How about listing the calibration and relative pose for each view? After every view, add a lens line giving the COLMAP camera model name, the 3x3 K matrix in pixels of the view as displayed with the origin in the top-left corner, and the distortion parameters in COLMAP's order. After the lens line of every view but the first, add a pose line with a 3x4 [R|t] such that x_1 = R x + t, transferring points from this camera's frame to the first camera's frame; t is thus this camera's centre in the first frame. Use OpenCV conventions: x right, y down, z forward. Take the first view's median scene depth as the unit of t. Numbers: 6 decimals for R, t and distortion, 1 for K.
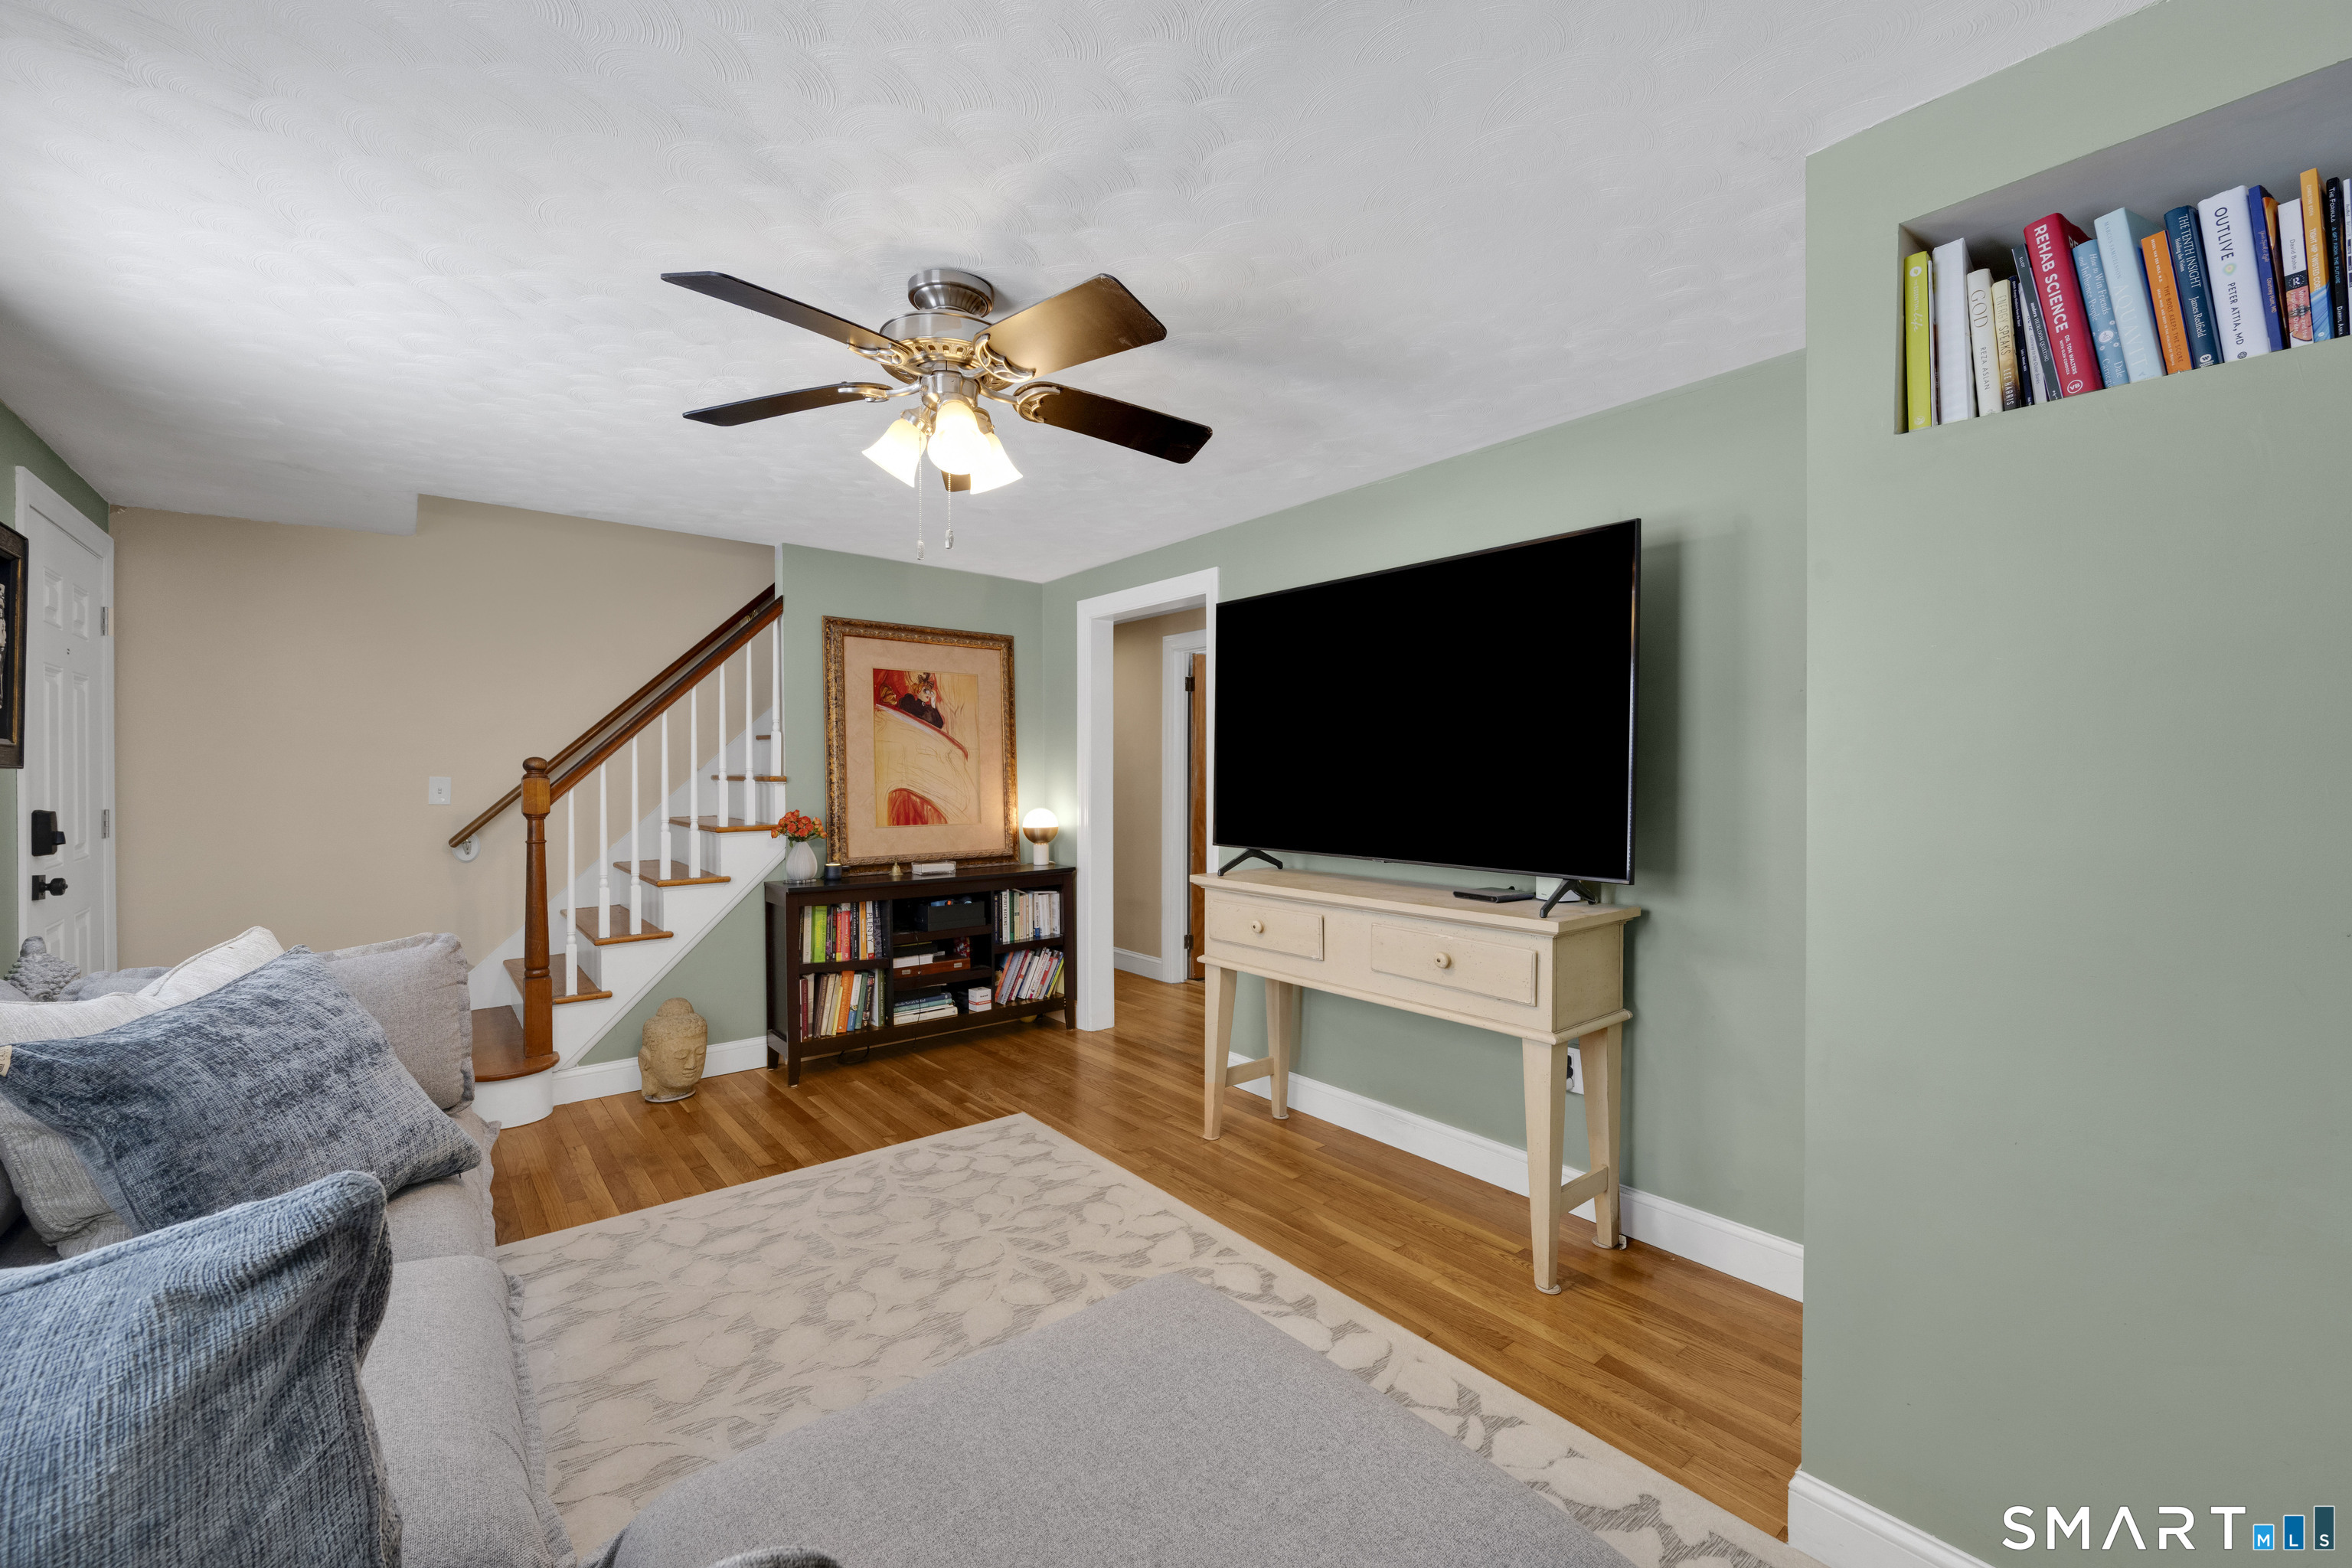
lens RADIAL K [[935.3, 0, 1166.3], [0, 935.3, 780.2], [0, 0, 1]] dist [0.000428, 0.000023]
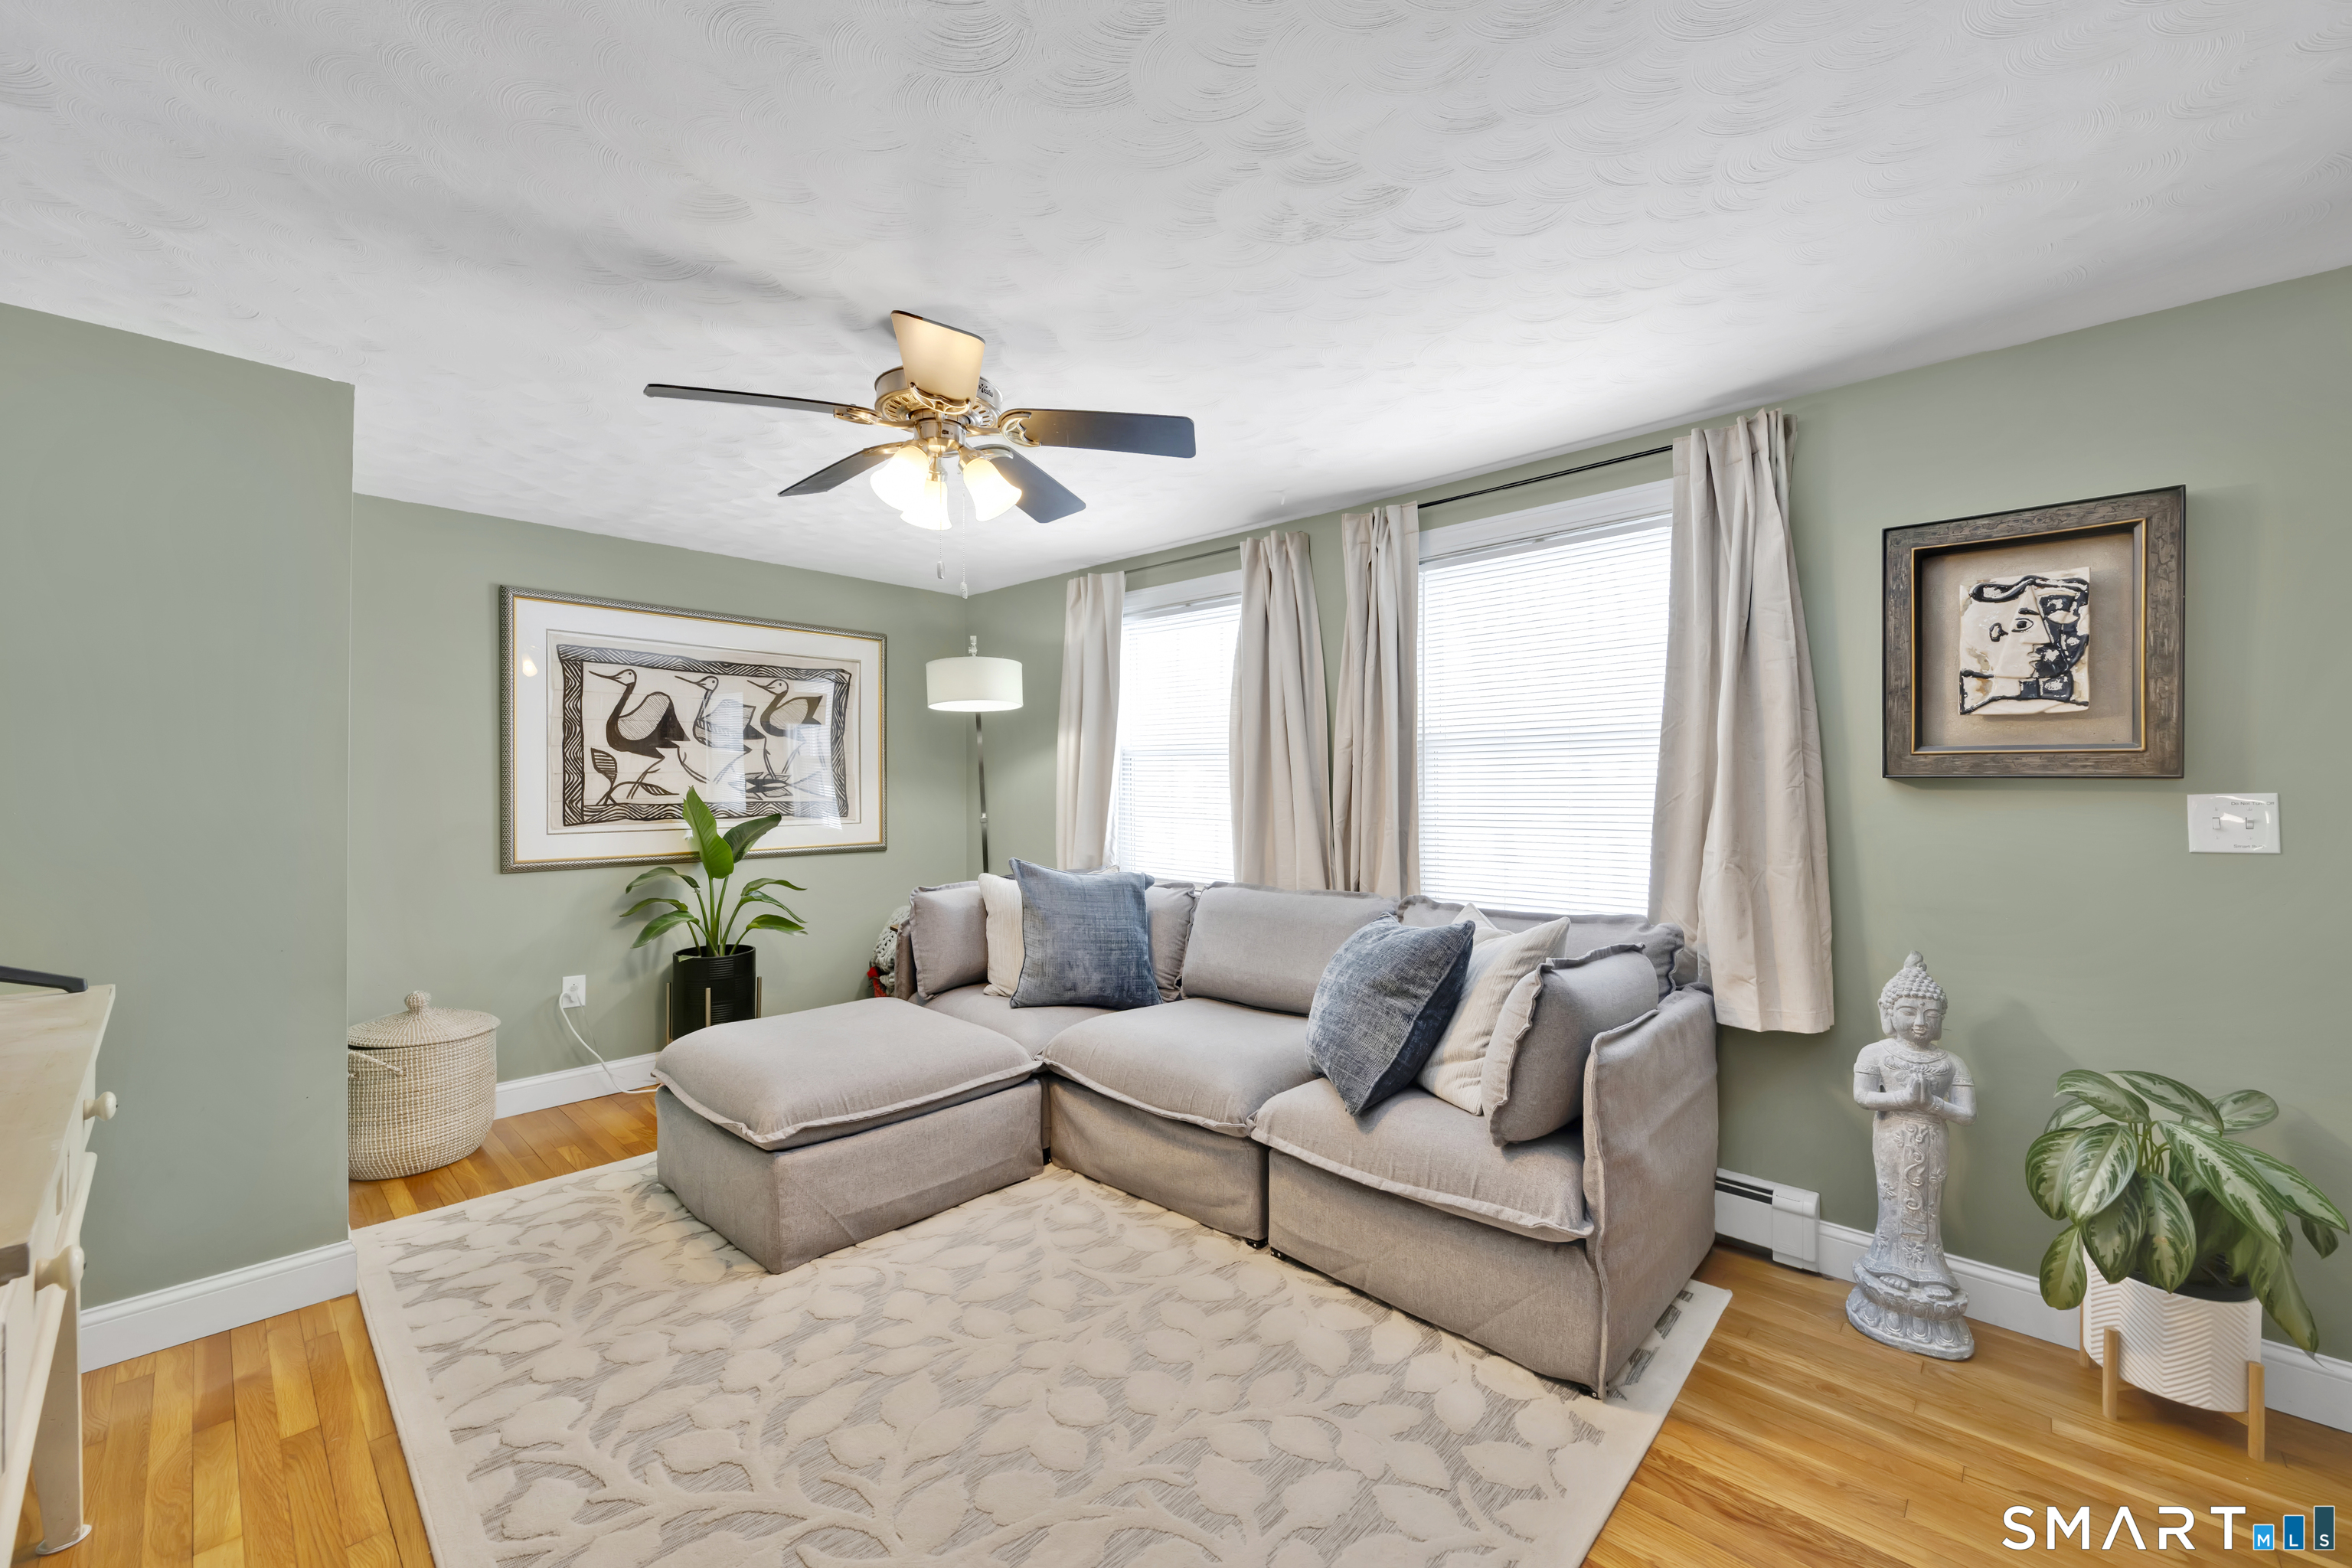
lens RADIAL K [[935.3, 0, 1166.3], [0, 935.3, 780.2], [0, 0, 1]] dist [0.000428, 0.000023]
pose [[-0.992620, 0.000949, -0.121266, -0.254093], [0.000432, 0.999991, 0.004295, -0.008787], [0.121268, 0.004211, -0.992611, 1.497405]]
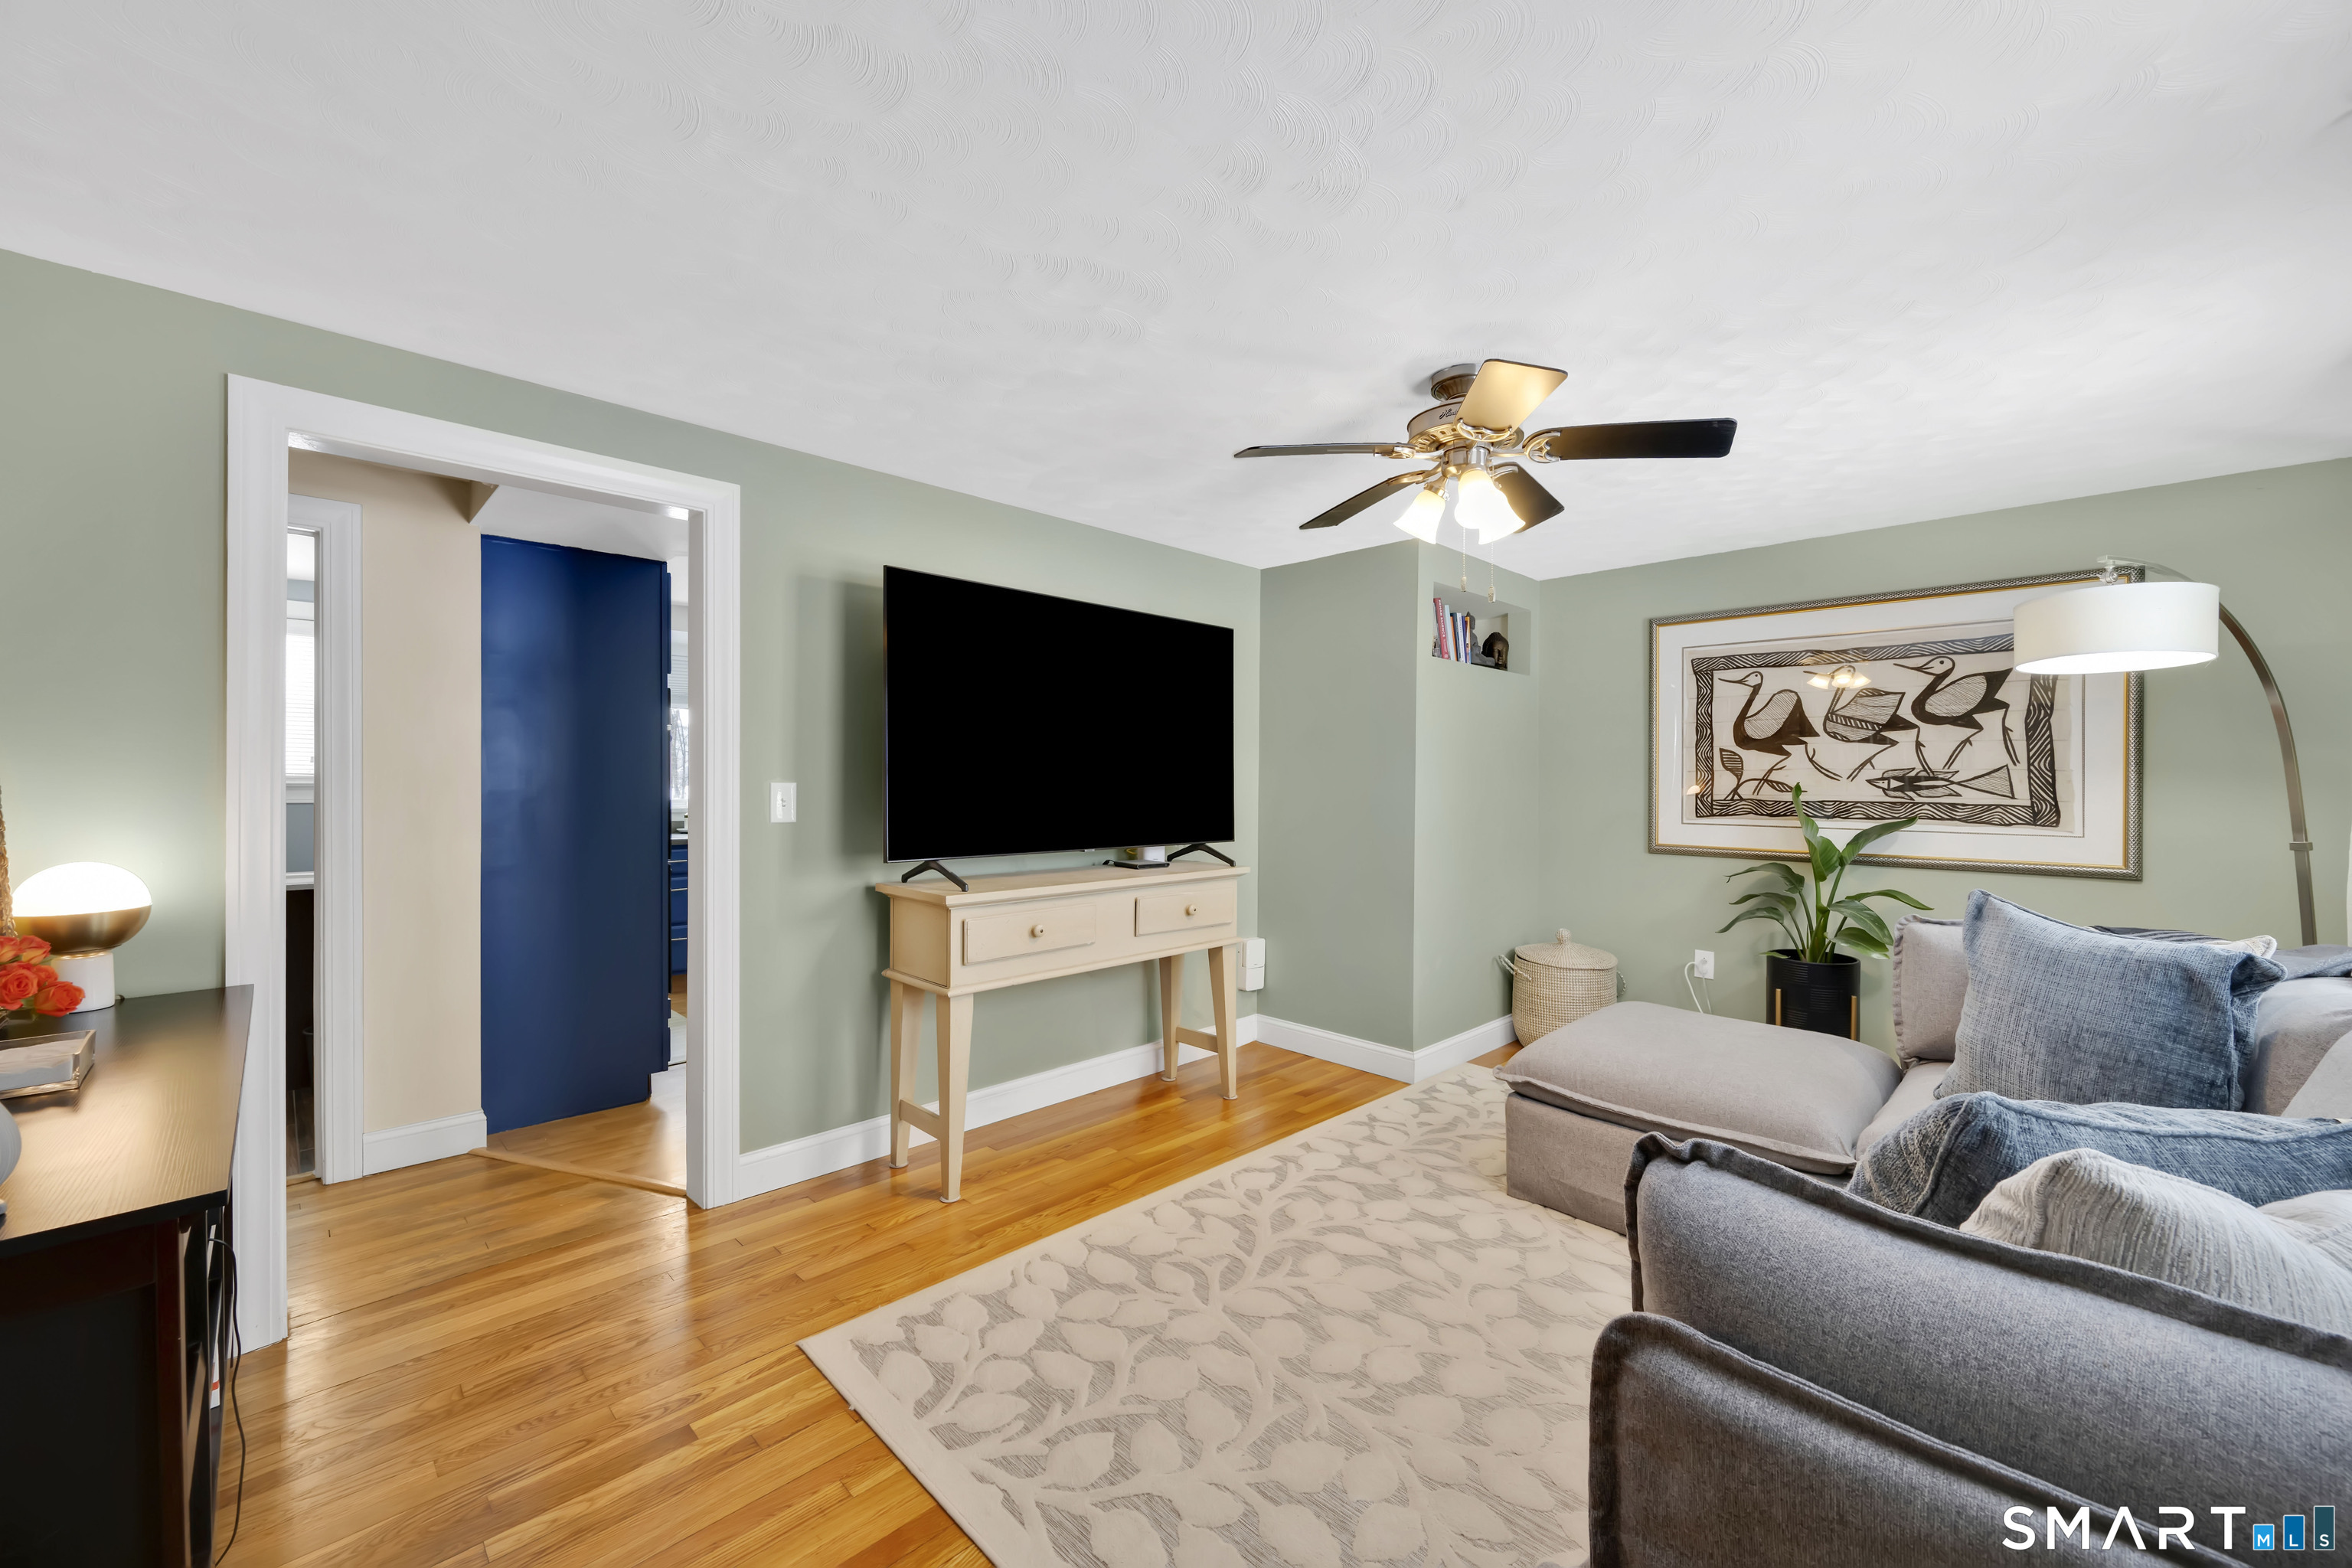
lens RADIAL K [[911.6, 0, 1186.2], [0, 911.6, 779.8], [0, 0, 1]] dist [-0.000156, -0.000061]
pose [[-0.096103, -0.002177, 0.995369, -0.964848], [0.002920, 0.999993, 0.002469, -0.005129], [-0.995367, 0.003144, -0.096096, 1.035355]]
